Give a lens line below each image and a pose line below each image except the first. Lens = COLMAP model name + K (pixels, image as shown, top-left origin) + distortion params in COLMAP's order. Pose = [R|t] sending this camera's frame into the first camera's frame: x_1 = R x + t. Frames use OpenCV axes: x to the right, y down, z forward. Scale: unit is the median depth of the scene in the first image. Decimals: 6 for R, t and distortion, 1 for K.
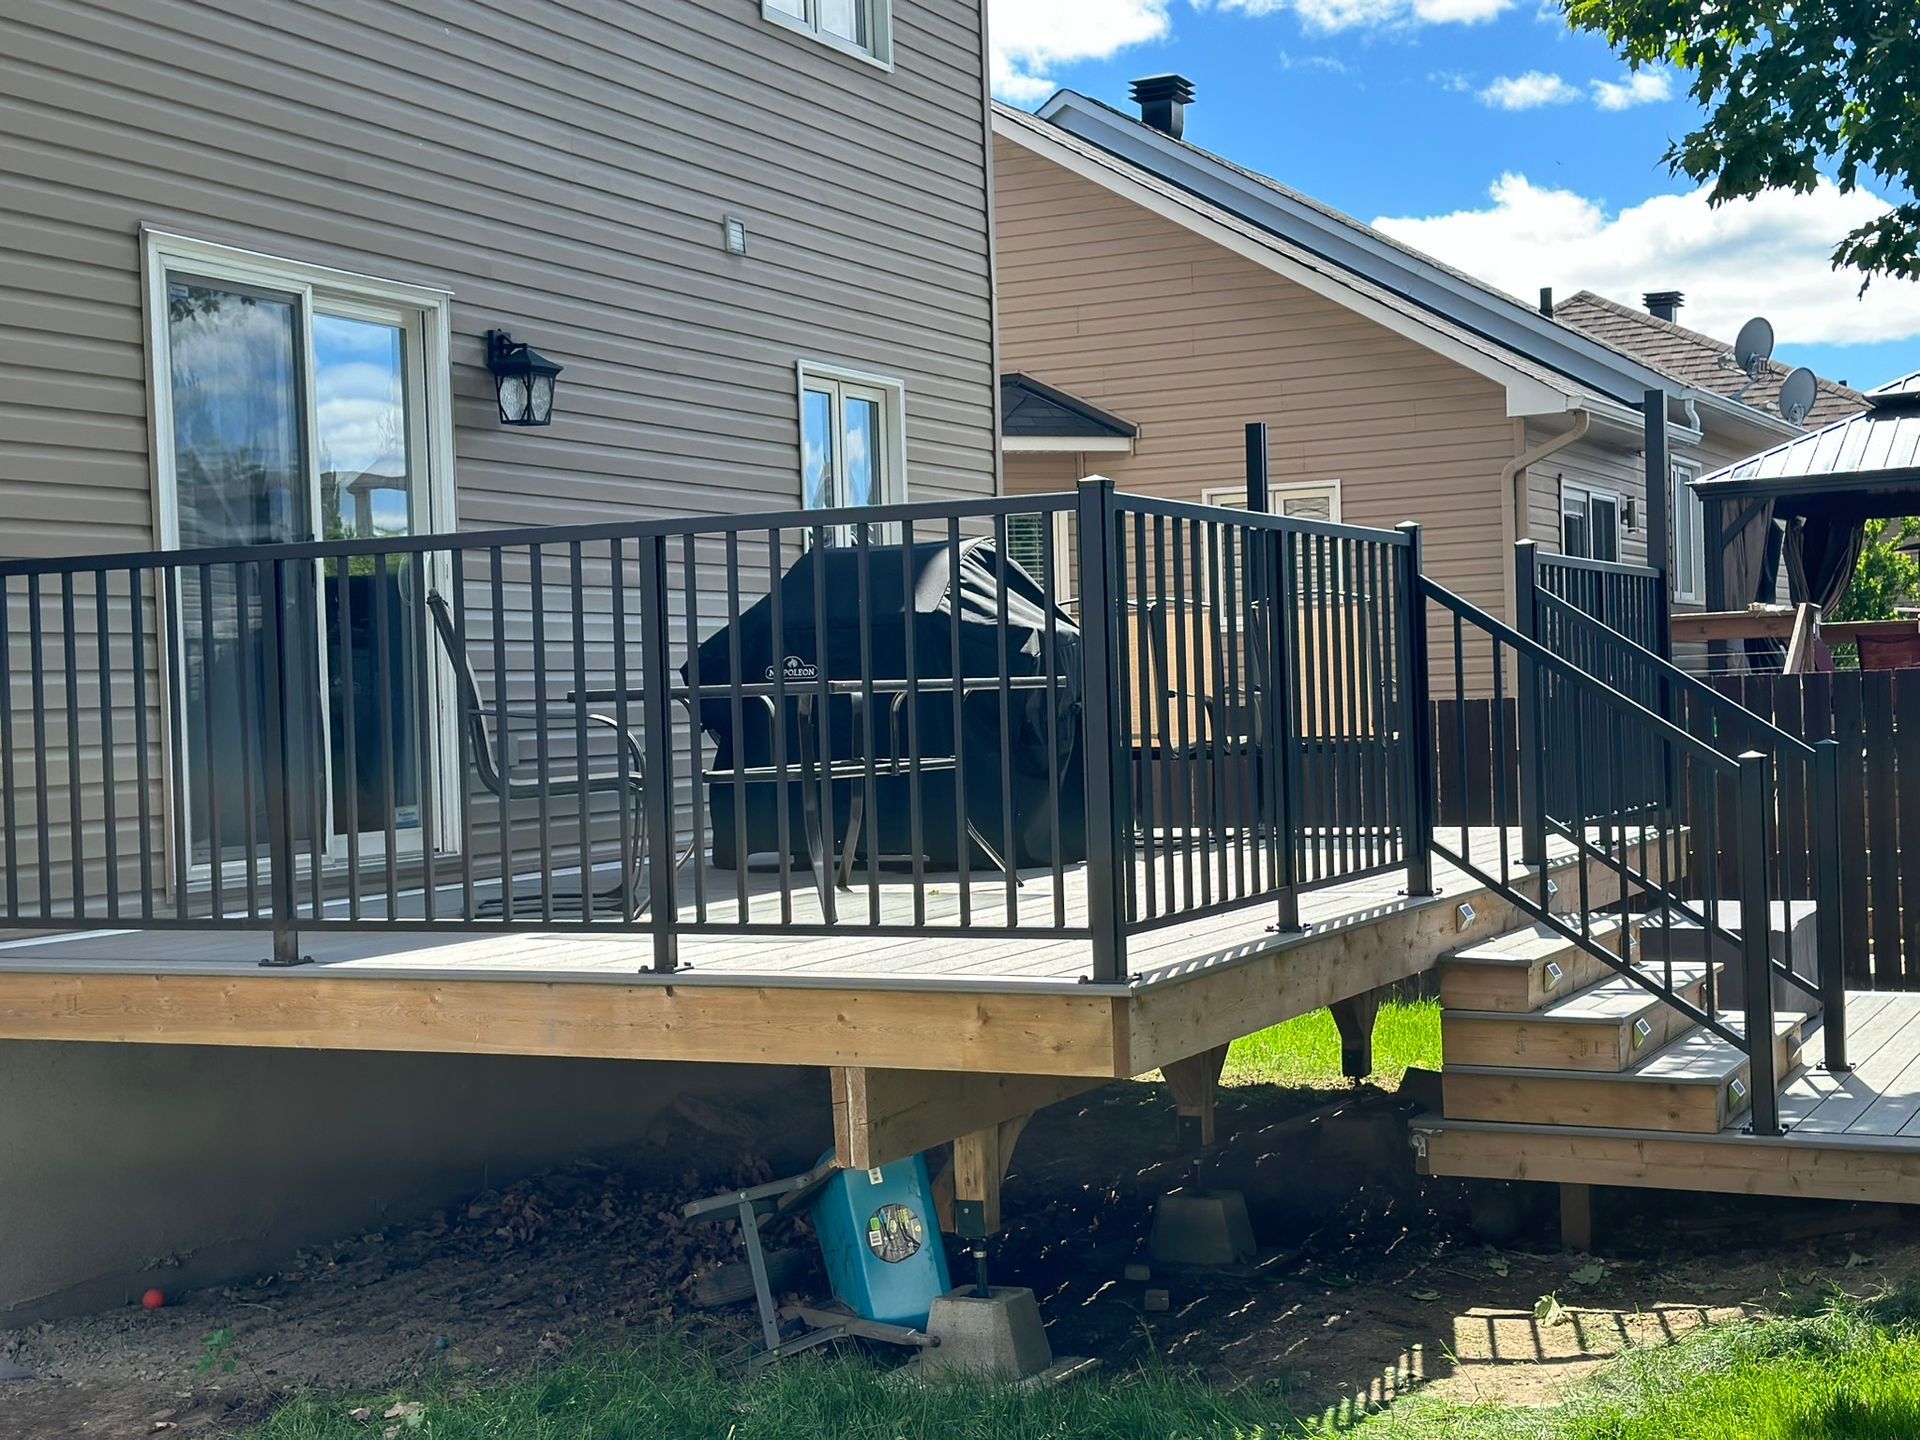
lens RADIAL K [[2716.1, 0, 960.0], [0, 2716.1, 720.0], [0, 0, 1]] dist [0.208143, -0.440628]
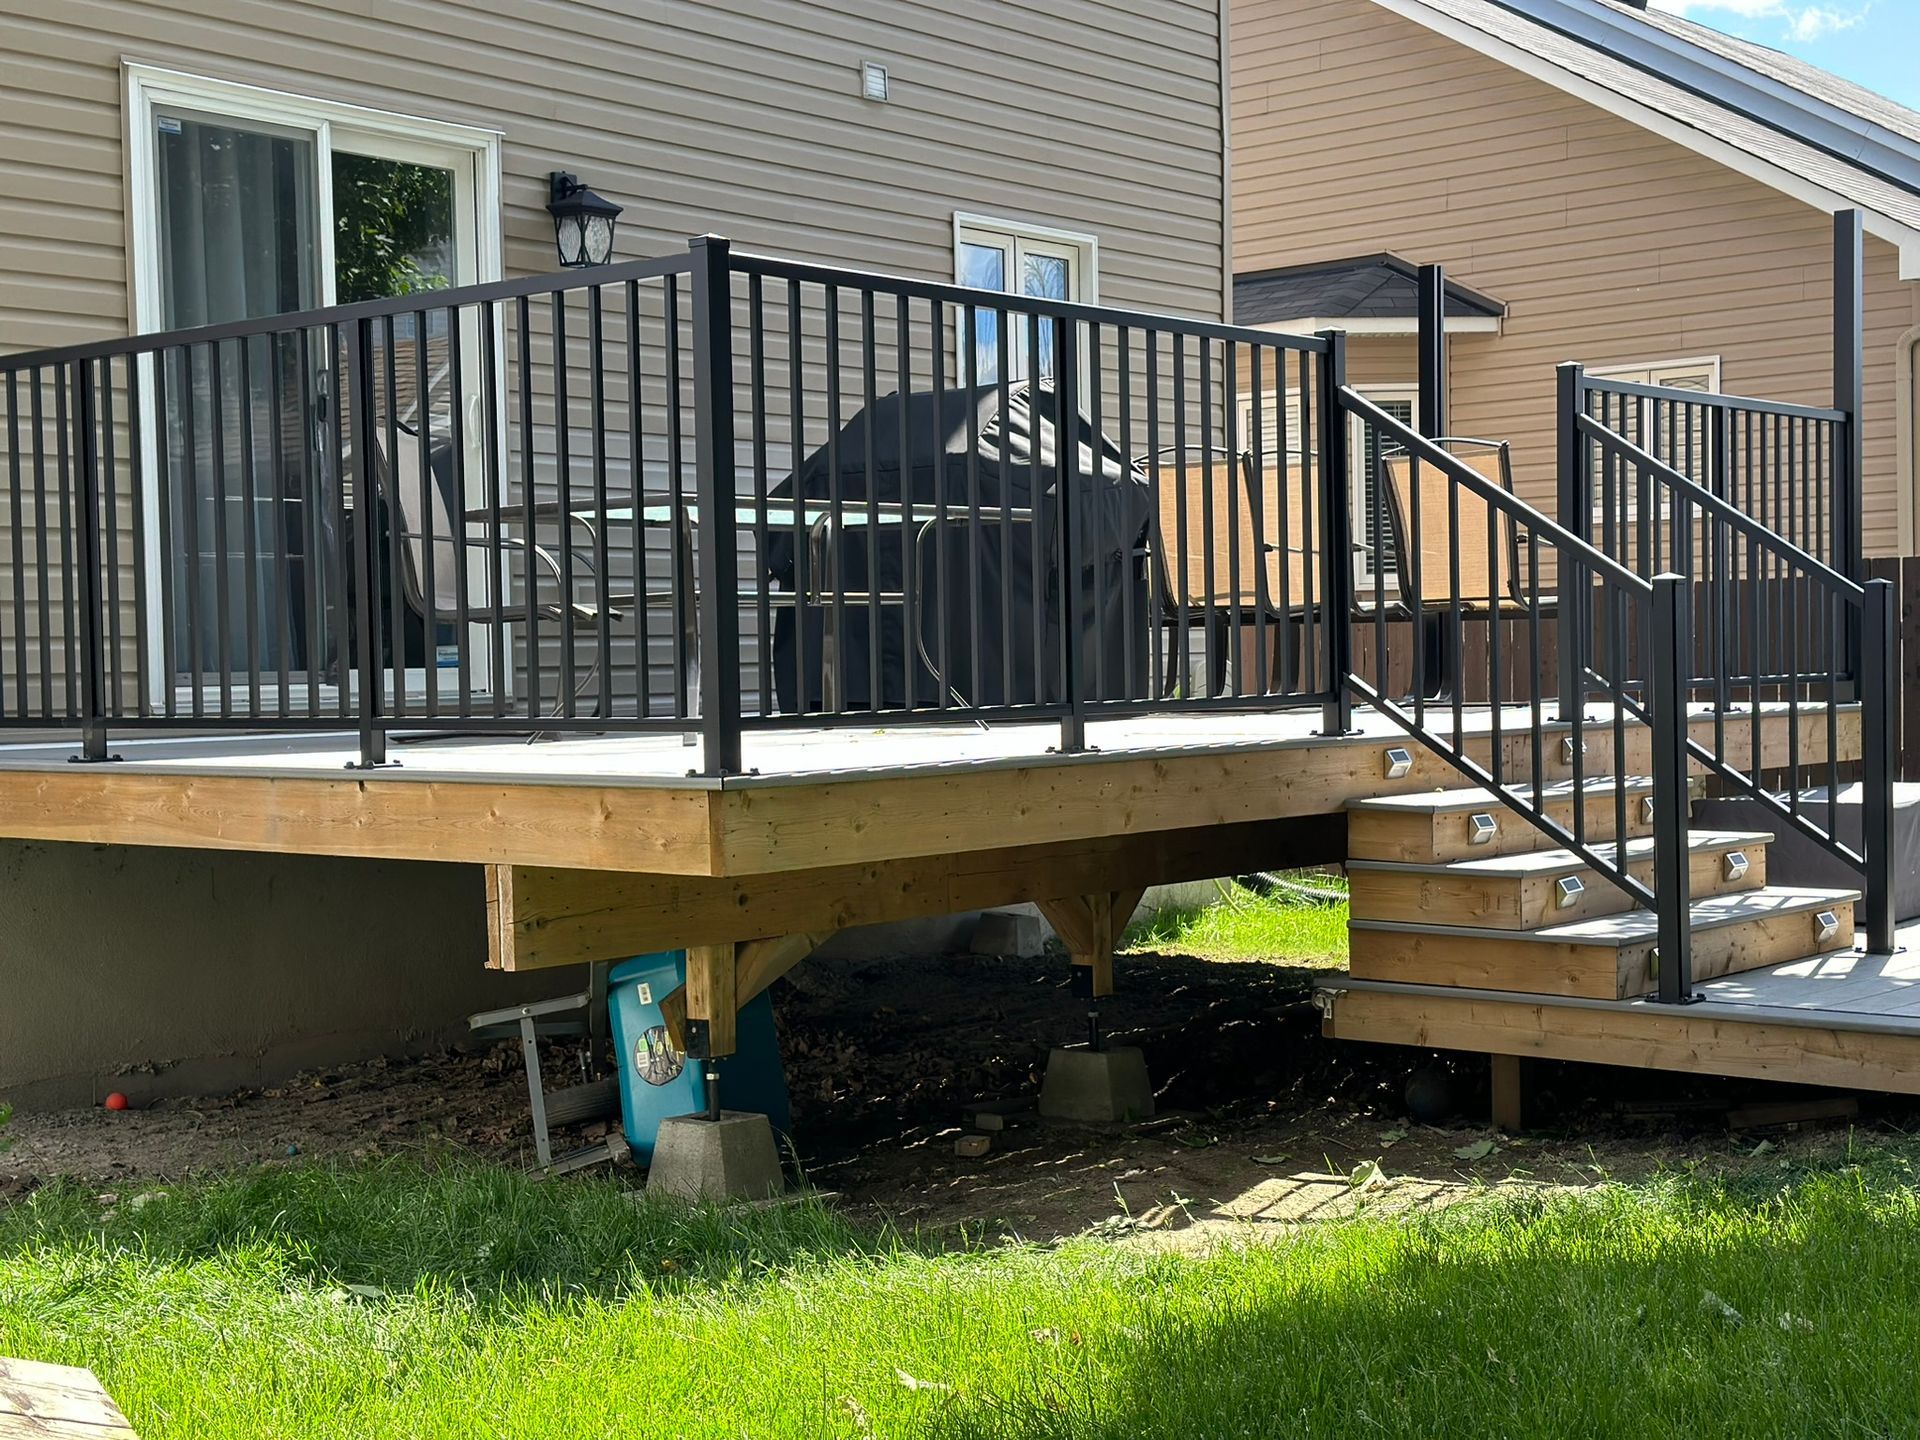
lens RADIAL K [[2716.1, 0, 960.0], [0, 2716.1, 720.0], [0, 0, 1]] dist [0.208143, -0.440628]
pose [[0.969270, 0.019135, -0.245254, 0.272910], [-0.014437, 0.999676, 0.020941, 0.041607], [0.245575, -0.016757, 0.969233, 0.081934]]
